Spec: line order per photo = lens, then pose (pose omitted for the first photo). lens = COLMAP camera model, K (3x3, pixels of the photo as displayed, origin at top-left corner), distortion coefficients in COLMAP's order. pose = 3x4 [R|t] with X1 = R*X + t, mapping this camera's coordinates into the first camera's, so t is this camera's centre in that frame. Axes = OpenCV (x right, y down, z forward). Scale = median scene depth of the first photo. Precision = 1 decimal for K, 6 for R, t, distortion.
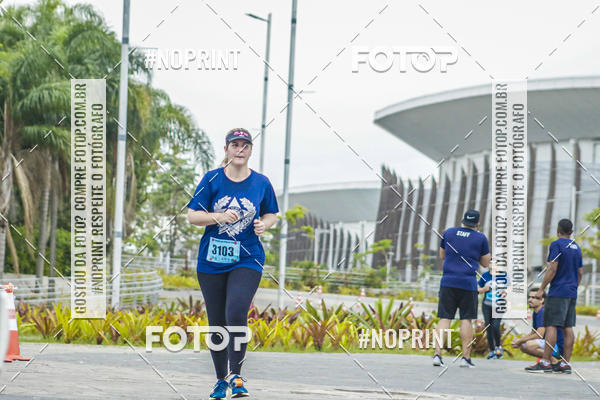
lens RADIAL K [[3759.8, 0, 300.0], [0, 3759.8, 200.0], [0, 0, 1]] dist [0.375929, 27.970765]
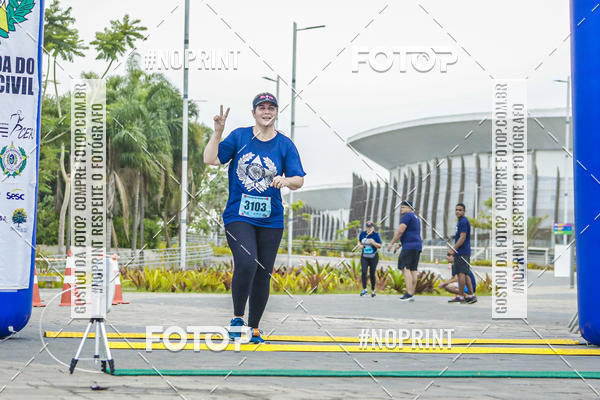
lens RADIAL K [[3759.8, 0, 300.0], [0, 3759.8, 200.0], [0, 0, 1]] dist [0.375929, 27.970765]
pose [[0.999714, -0.023611, -0.003803, 0.005678], [0.023658, 0.999637, 0.012894, -0.018442], [0.003497, -0.012980, 0.999910, -0.549135]]
